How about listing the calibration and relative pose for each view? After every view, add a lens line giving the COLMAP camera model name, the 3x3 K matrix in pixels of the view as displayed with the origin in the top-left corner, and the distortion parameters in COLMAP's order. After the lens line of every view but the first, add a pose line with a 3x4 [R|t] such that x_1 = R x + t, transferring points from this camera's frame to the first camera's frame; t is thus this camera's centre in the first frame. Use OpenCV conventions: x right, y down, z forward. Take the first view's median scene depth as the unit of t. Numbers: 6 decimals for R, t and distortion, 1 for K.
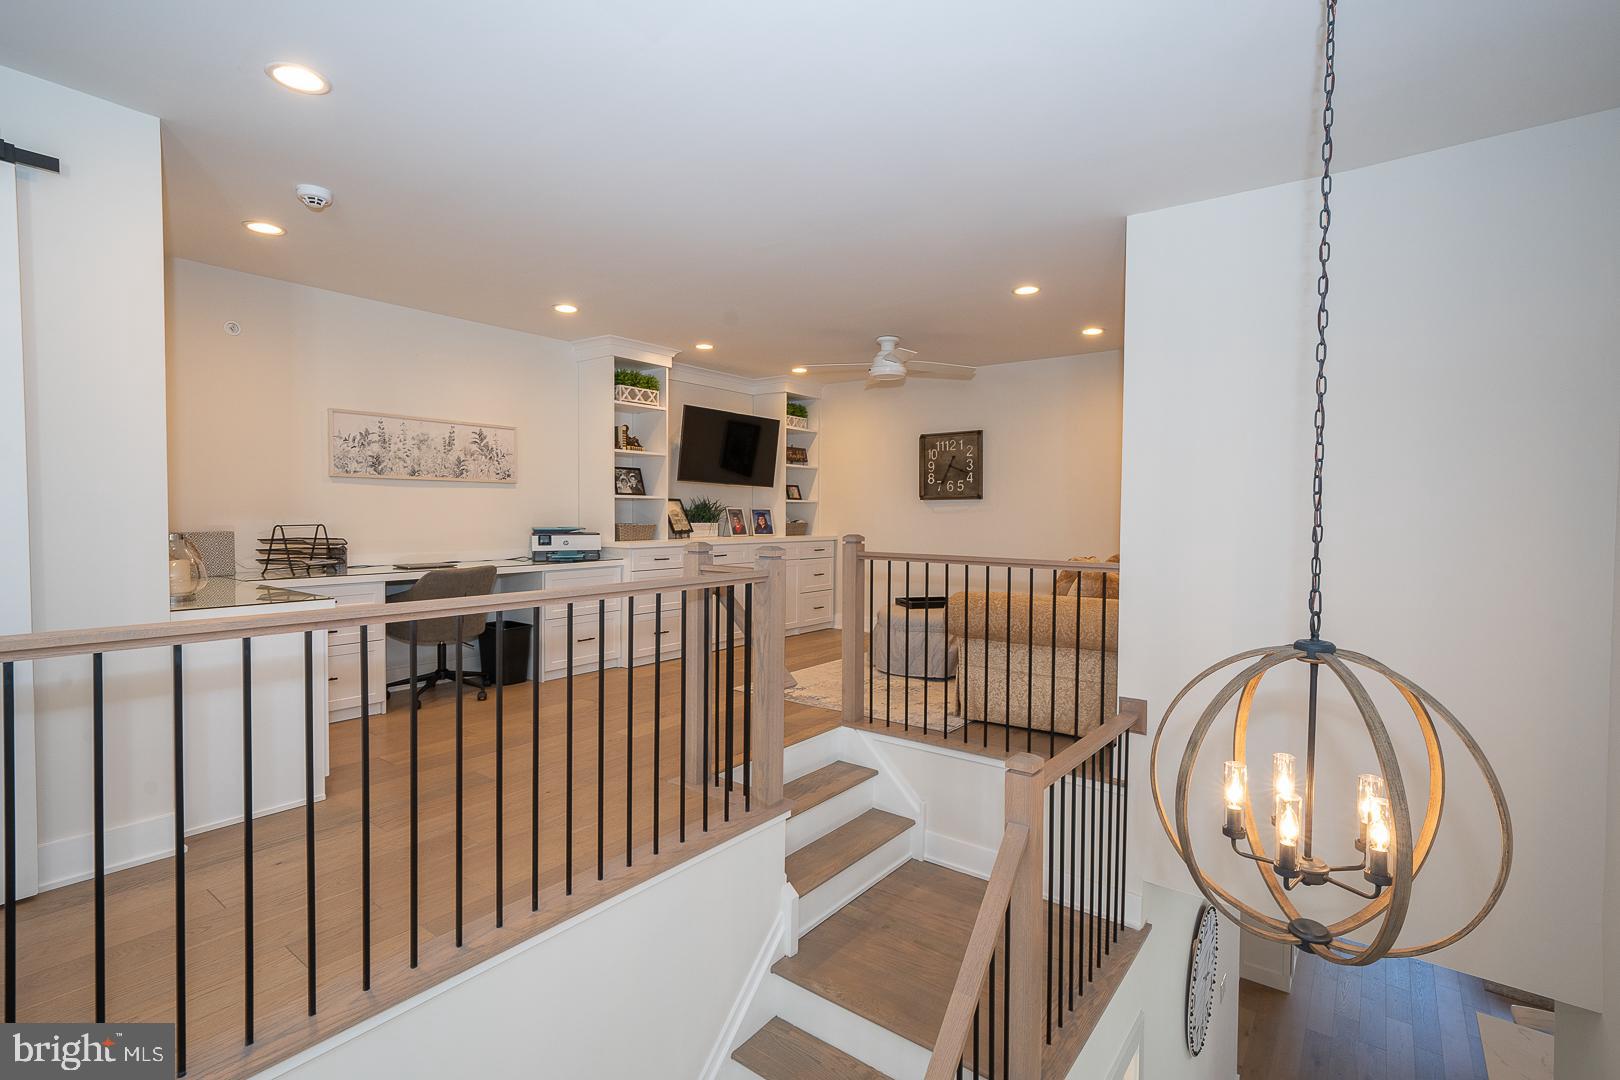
lens RADIAL K [[739.1, 0, 810.9], [0, 739.1, 534.1], [0, 0, 1]] dist [-0.011707, -0.000395]
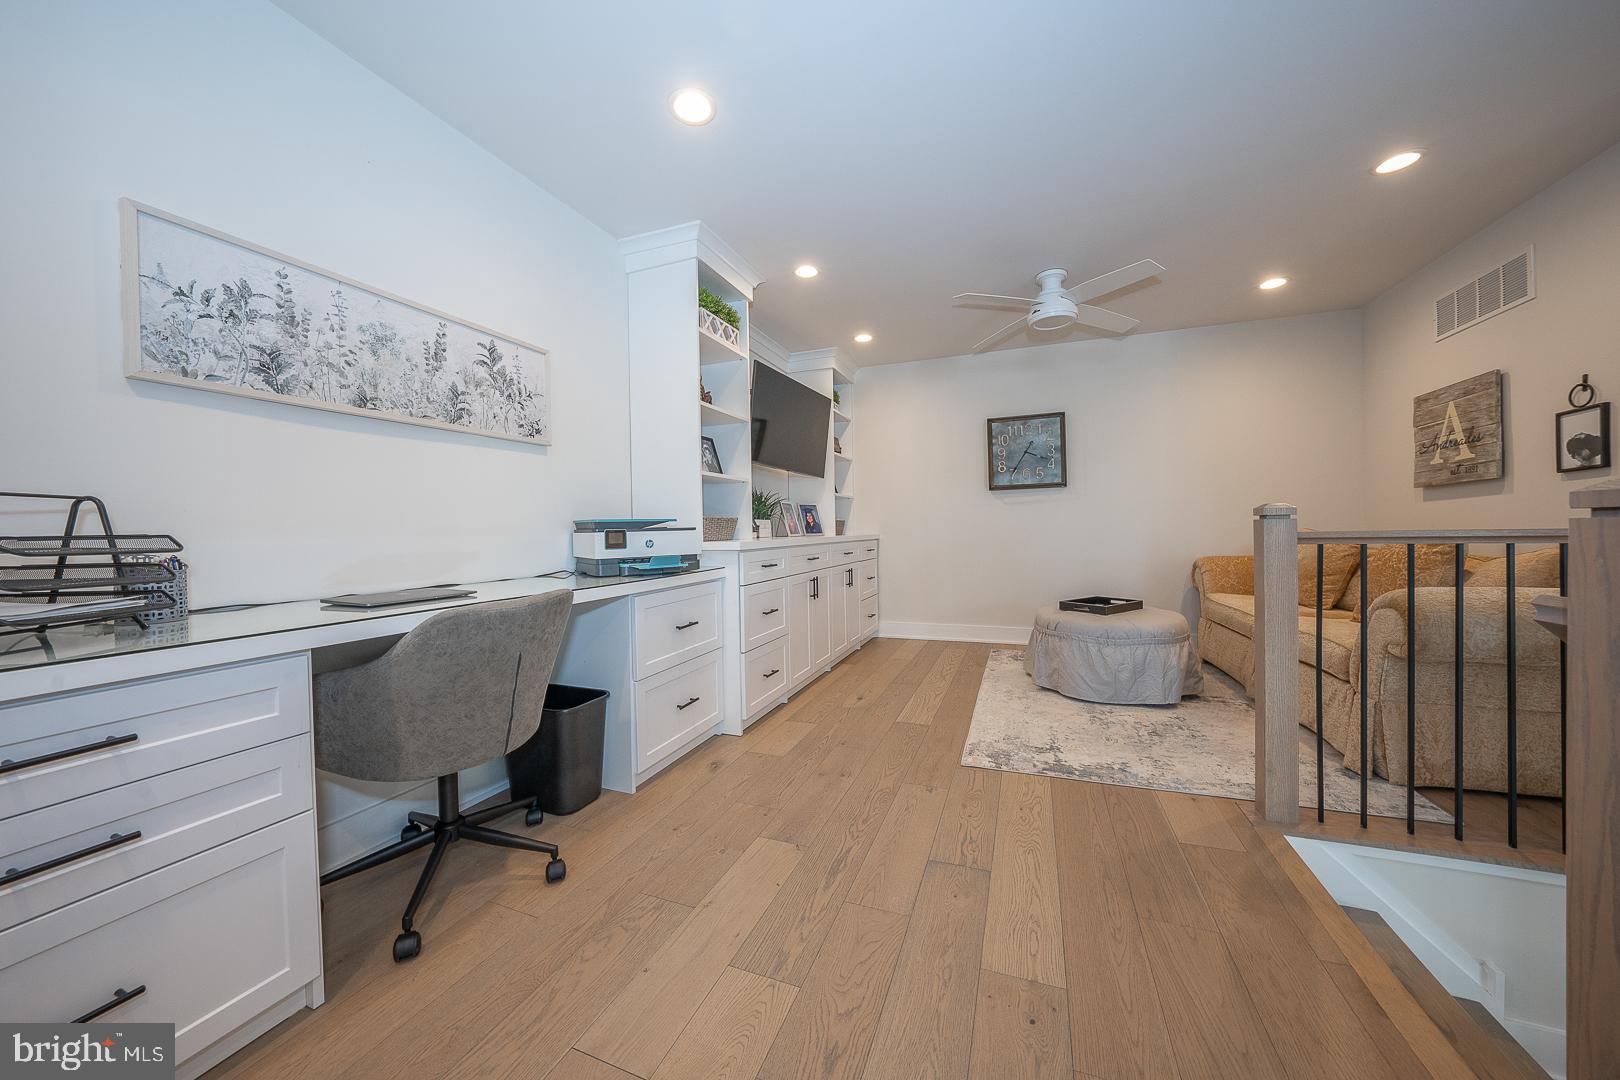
lens RADIAL K [[557.4, 0, 811.1], [0, 557.4, 531.8], [0, 0, 1]] dist [-0.023153, 0.004457]
pose [[0.959577, -0.025991, 0.280242, -0.331385], [0.033862, 0.999155, -0.023281, 0.016963], [-0.279400, 0.031830, 0.959647, 0.530934]]
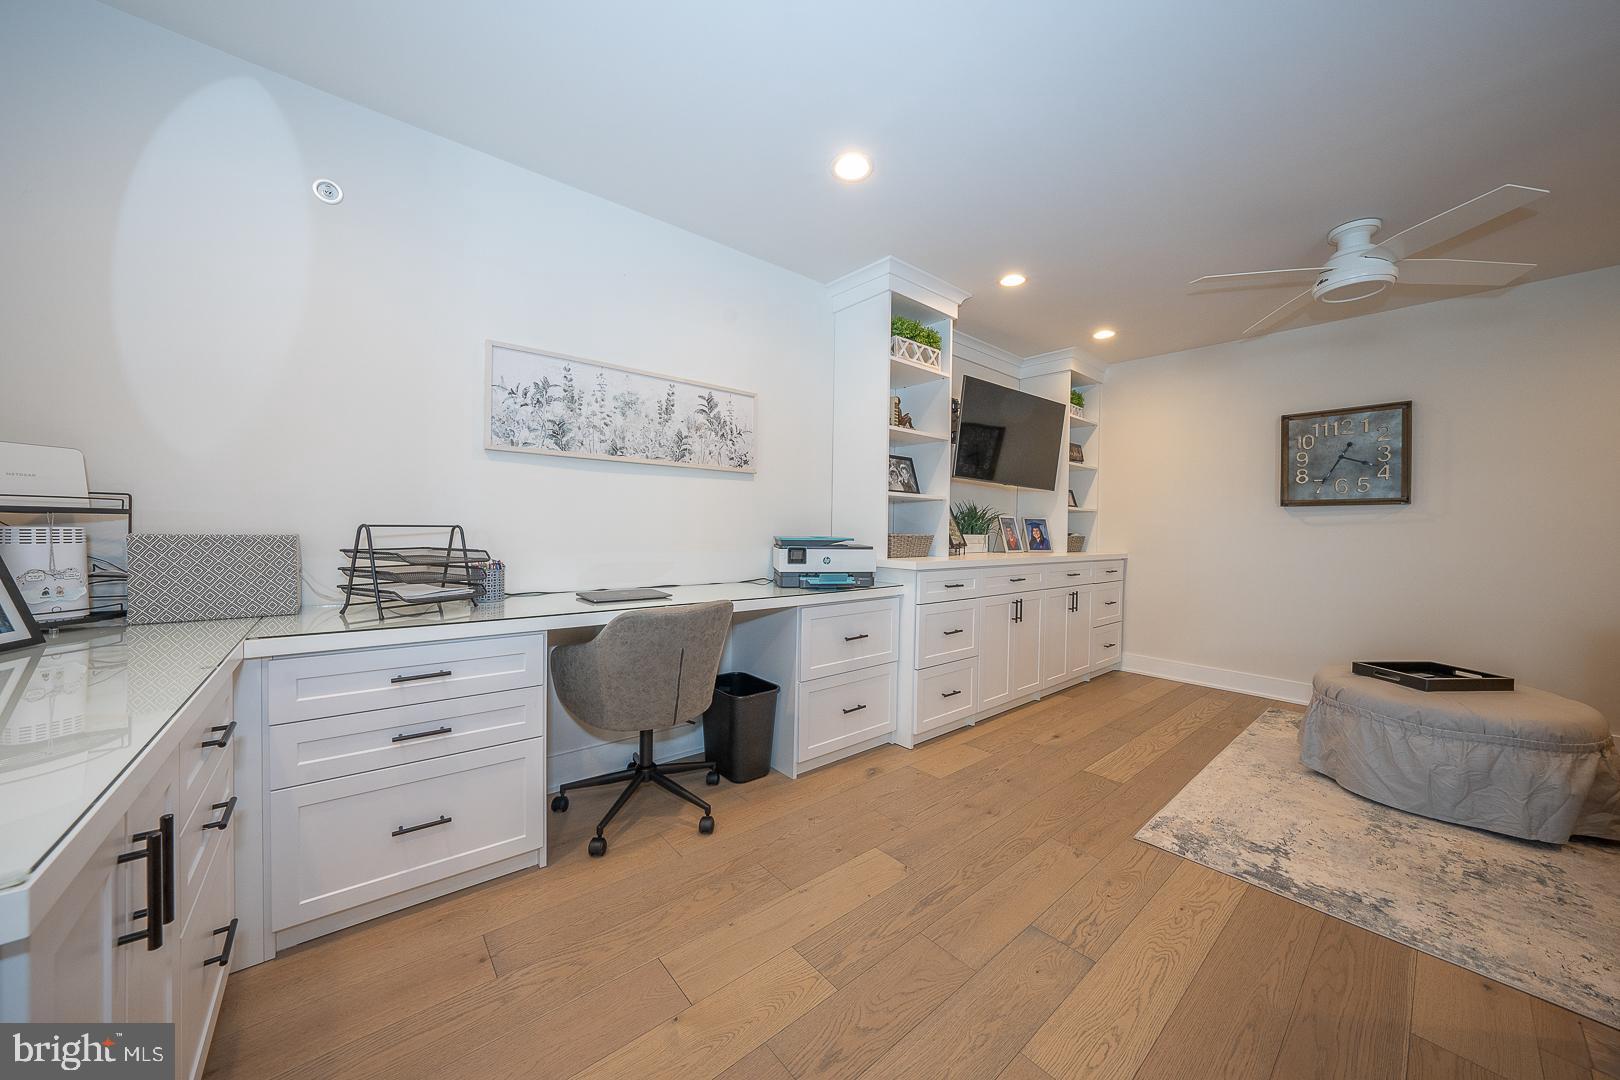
lens RADIAL K [[557.4, 0, 815.8], [0, 557.4, 532.6], [0, 0, 1]] dist [-0.023153, 0.004457]
pose [[0.978364, 0.011698, -0.206558, -0.237560], [-0.016778, 0.999598, -0.022860, -0.001671], [0.206207, 0.025831, 0.978167, 0.505048]]
